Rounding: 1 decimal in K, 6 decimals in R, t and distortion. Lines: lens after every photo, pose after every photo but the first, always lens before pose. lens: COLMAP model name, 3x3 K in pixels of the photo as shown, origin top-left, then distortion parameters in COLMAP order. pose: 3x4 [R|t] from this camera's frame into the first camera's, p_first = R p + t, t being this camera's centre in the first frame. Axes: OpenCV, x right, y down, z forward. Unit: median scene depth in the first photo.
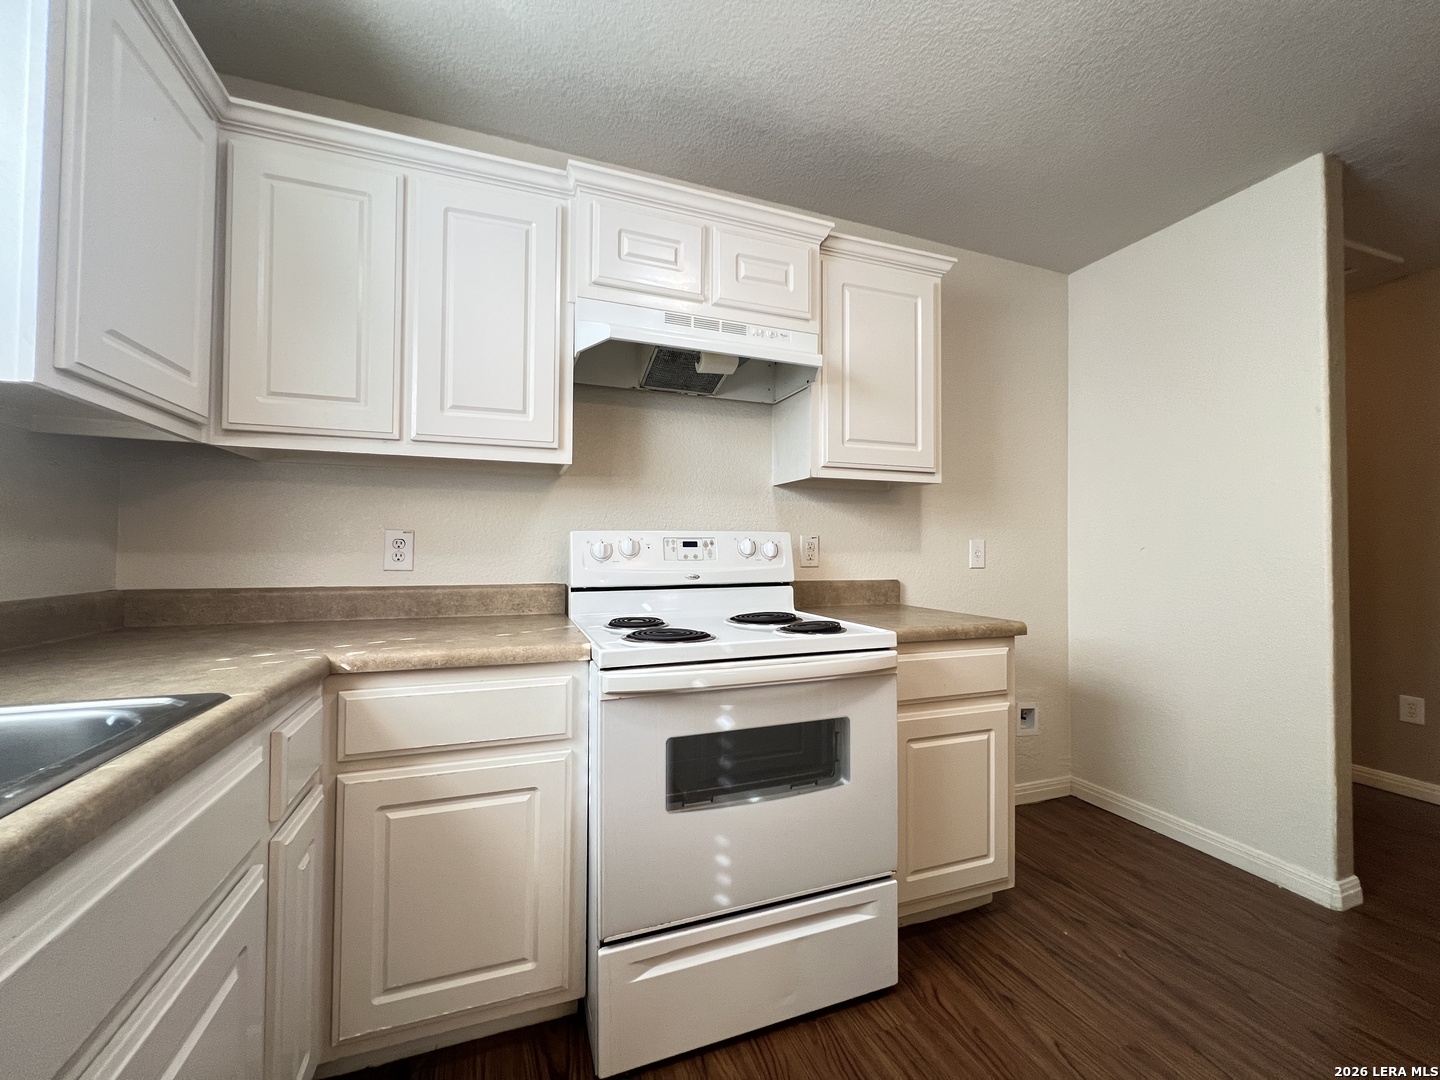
lens RADIAL K [[579.3, 0, 717.3], [0, 579.3, 539.1], [0, 0, 1]] dist [-0.001576, 0.000408]
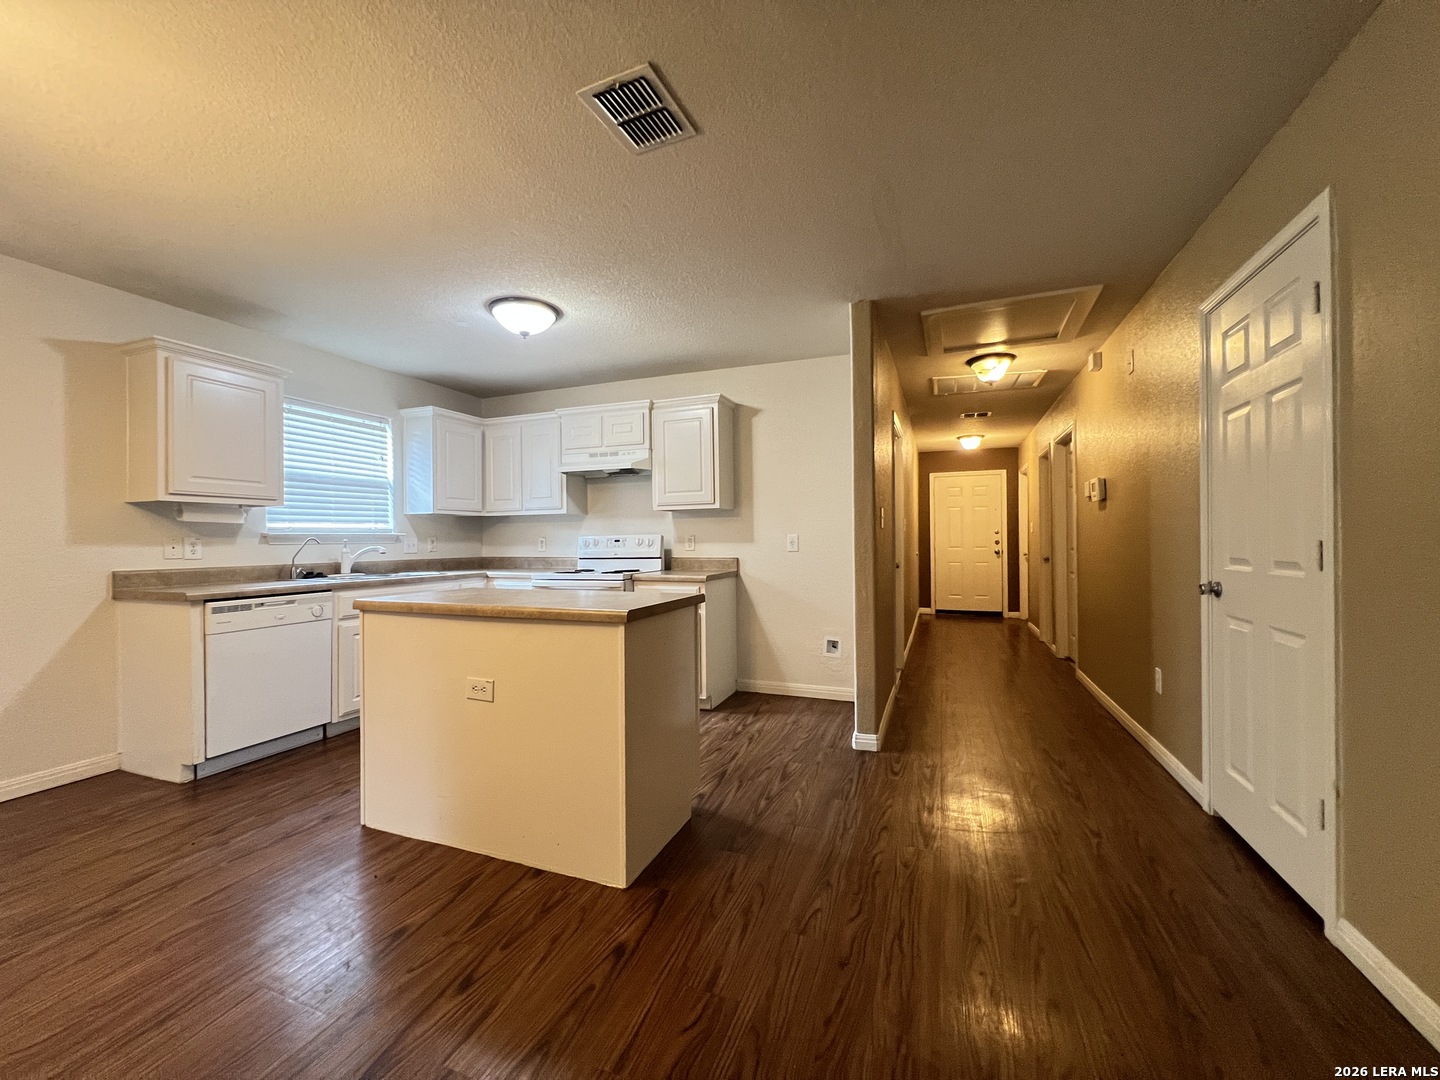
lens RADIAL K [[579.3, 0, 717.3], [0, 579.3, 539.1], [0, 0, 1]] dist [-0.001576, 0.000408]
pose [[0.748426, -0.014332, -0.663063, 2.092854], [0.027336, 0.999584, 0.009249, -0.010283], [0.662654, -0.025047, 0.748506, -0.599998]]
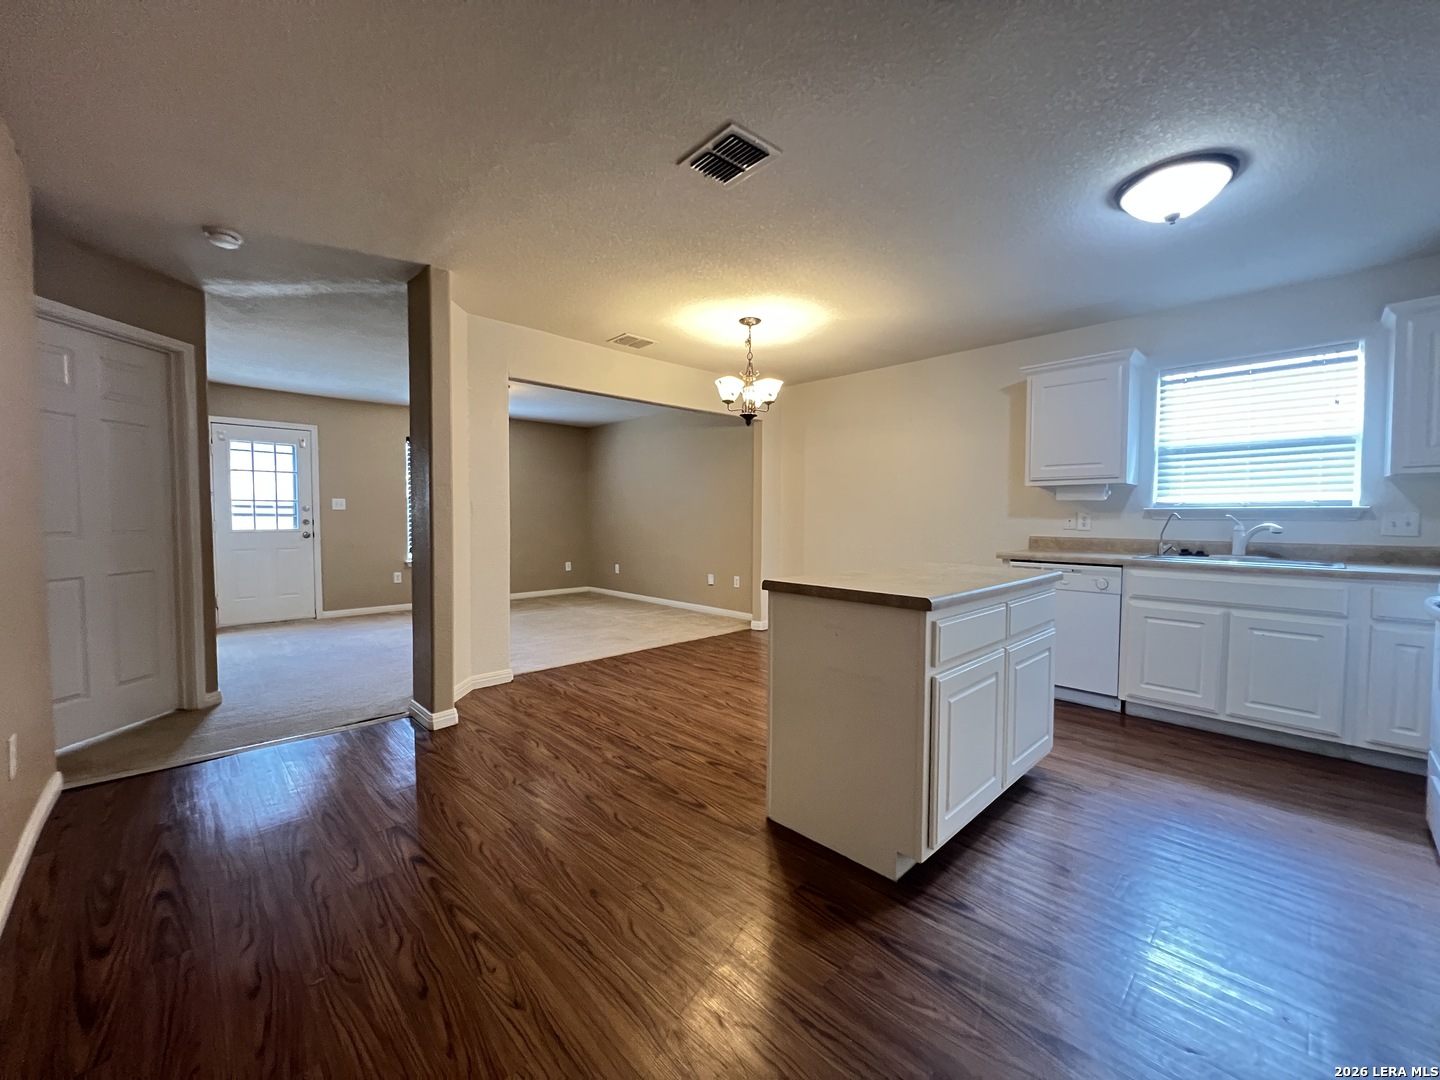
lens RADIAL K [[577.9, 0, 718.2], [0, 577.9, 537.2], [0, 0, 1]] dist [0.000281, 0.000090]
pose [[-0.916511, 0.006096, -0.399963, 1.828609], [-0.000545, 0.999864, 0.016489, 0.016912], [0.400009, 0.015331, -0.916383, 1.256304]]
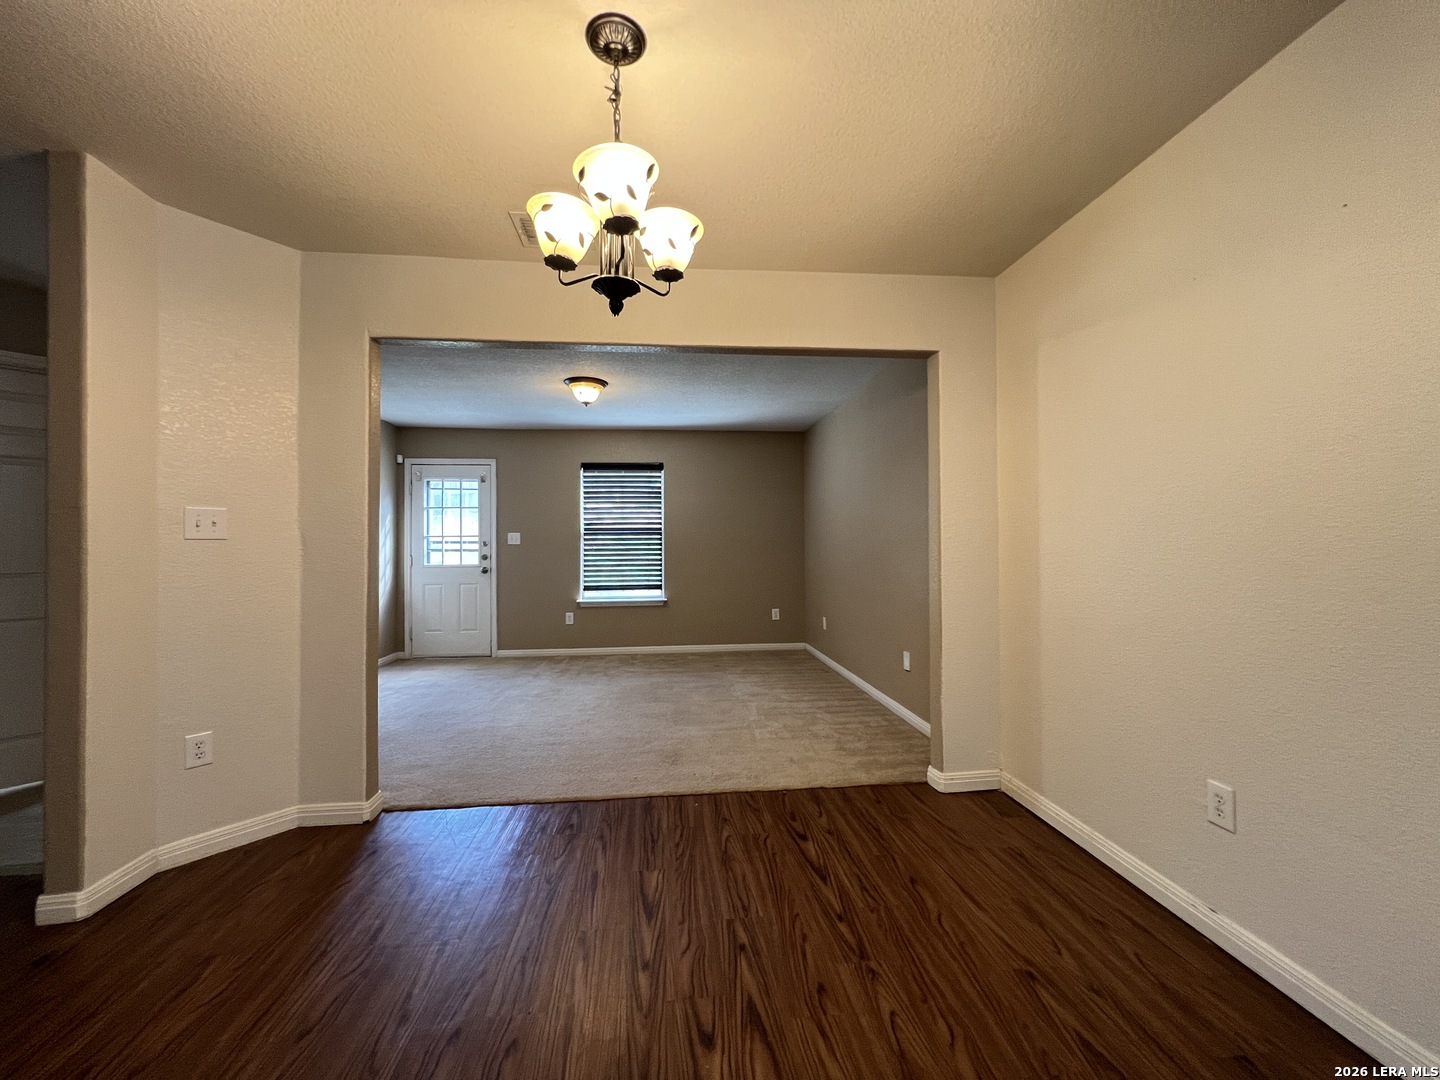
lens RADIAL K [[579.3, 0, 717.3], [0, 579.3, 539.1], [0, 0, 1]] dist [-0.001576, 0.000408]
pose [[-0.967317, 0.003183, 0.253549, 0.425273], [-0.004639, 0.999532, -0.030243, -0.028997], [-0.253526, -0.030431, -0.966850, -0.036484]]
